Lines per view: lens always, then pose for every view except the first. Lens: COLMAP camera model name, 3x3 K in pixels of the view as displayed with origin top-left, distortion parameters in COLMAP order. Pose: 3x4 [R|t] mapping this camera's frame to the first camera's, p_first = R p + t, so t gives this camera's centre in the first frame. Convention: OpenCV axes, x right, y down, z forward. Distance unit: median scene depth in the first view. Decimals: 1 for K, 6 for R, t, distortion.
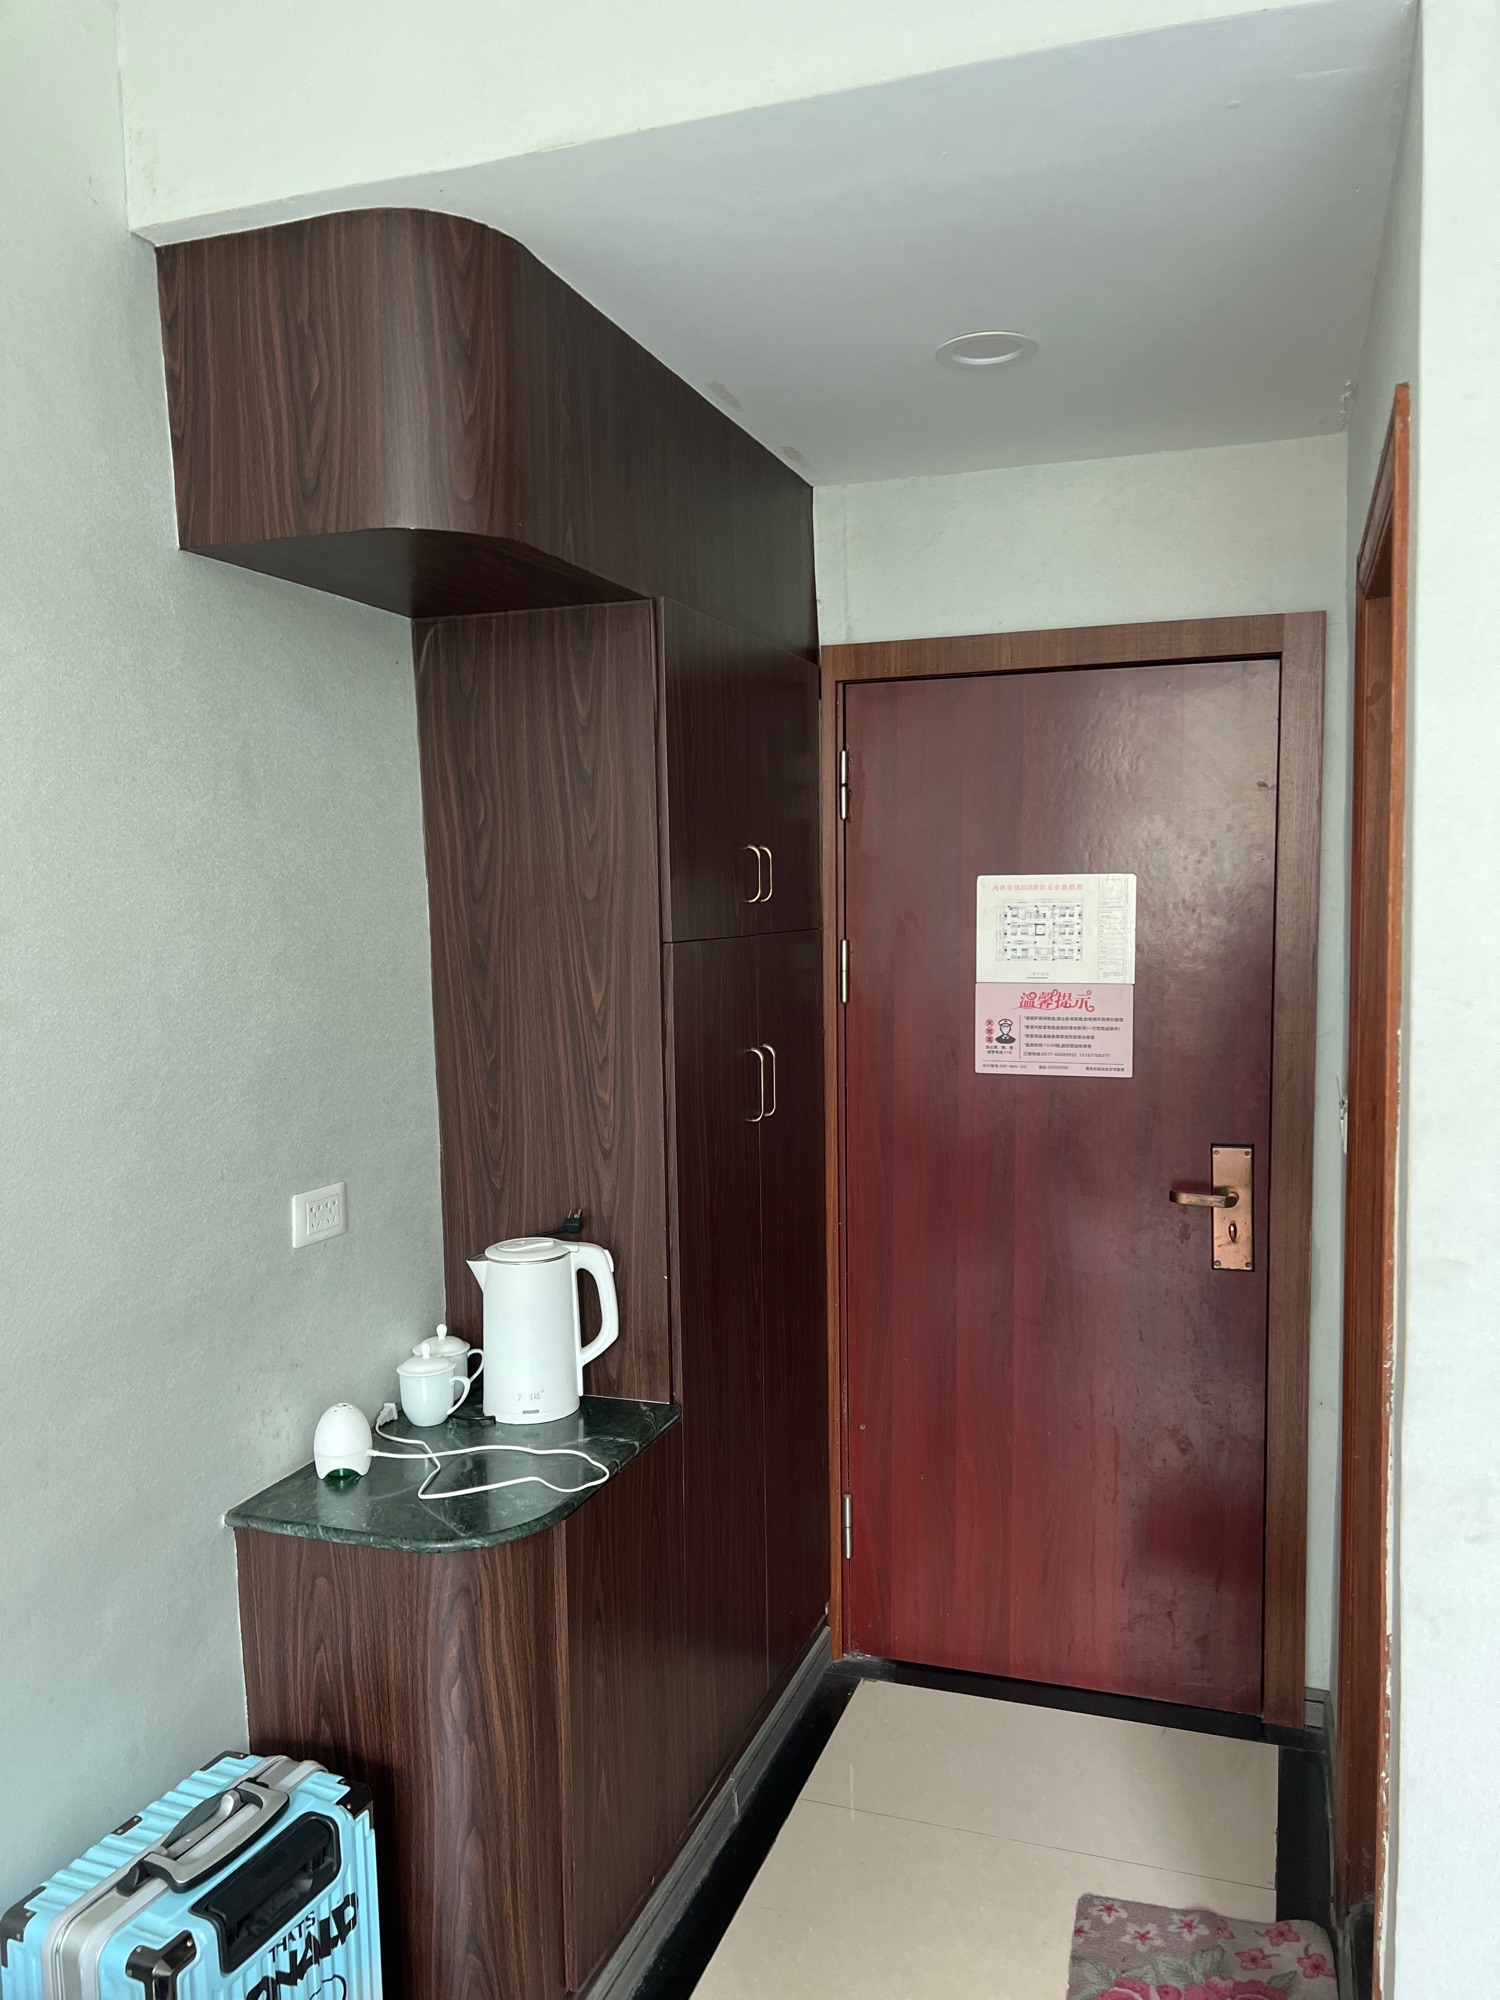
lens RADIAL K [[1515.3, 0, 750.0], [0, 1515.3, 1000.0], [0, 0, 1]] dist [-0.002330, -0.001497]
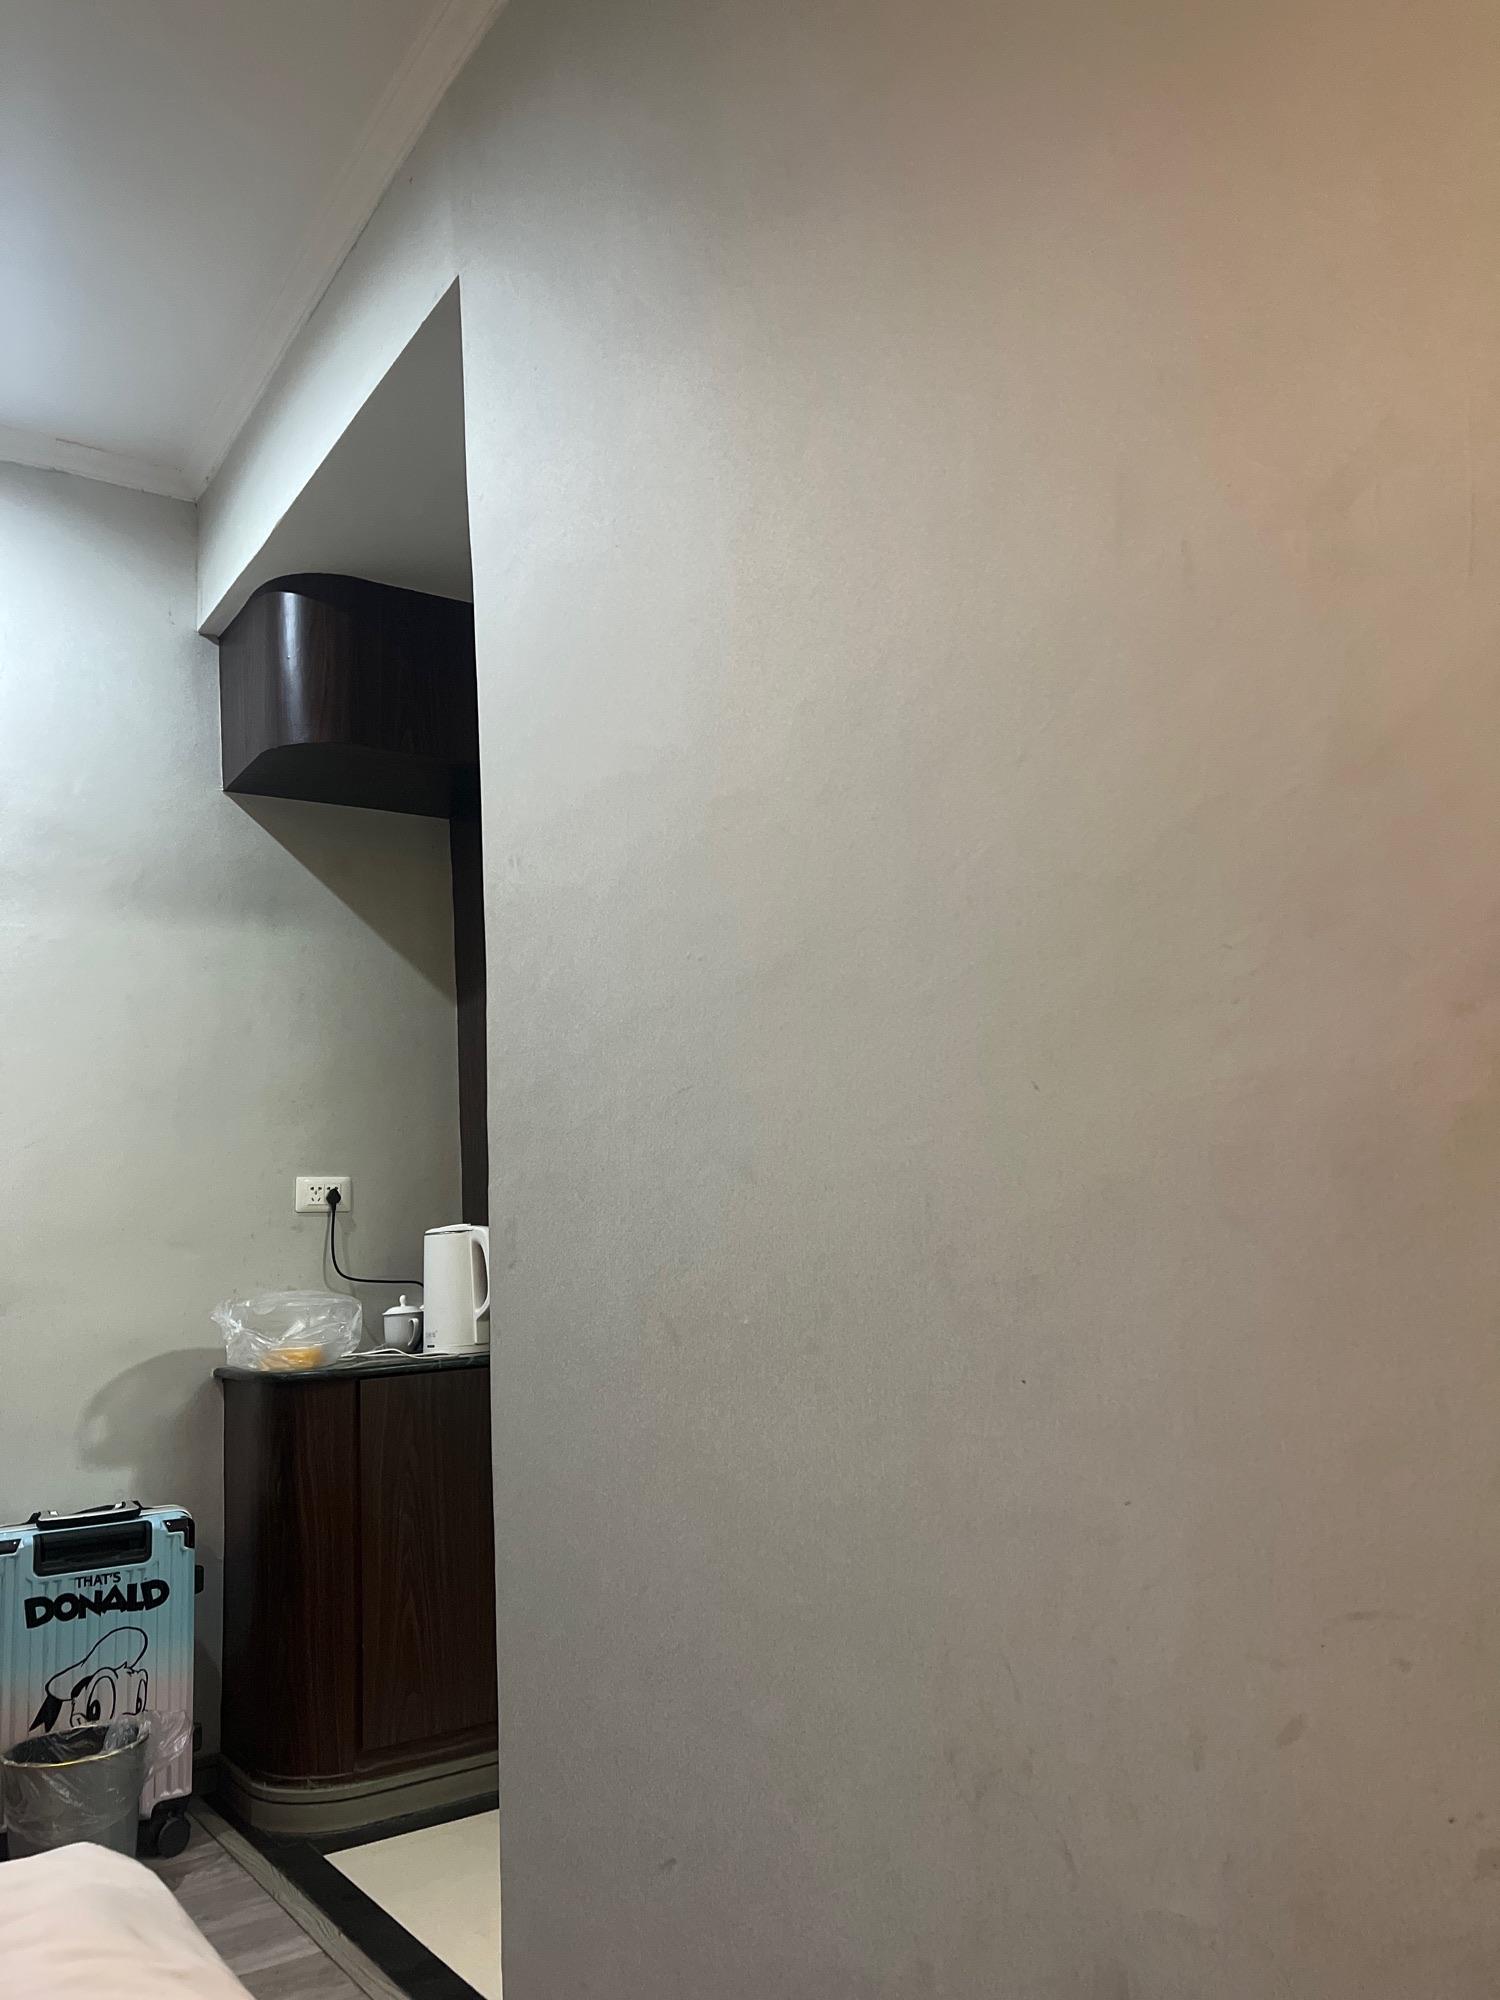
lens RADIAL K [[1515.3, 0, 750.0], [0, 1515.3, 1000.0], [0, 0, 1]] dist [-0.002330, -0.001497]
pose [[0.804032, -0.103882, -0.585441, 0.922822], [-0.029272, 0.976510, -0.213476, 0.250188], [0.593865, 0.188778, 0.782104, 0.025725]]
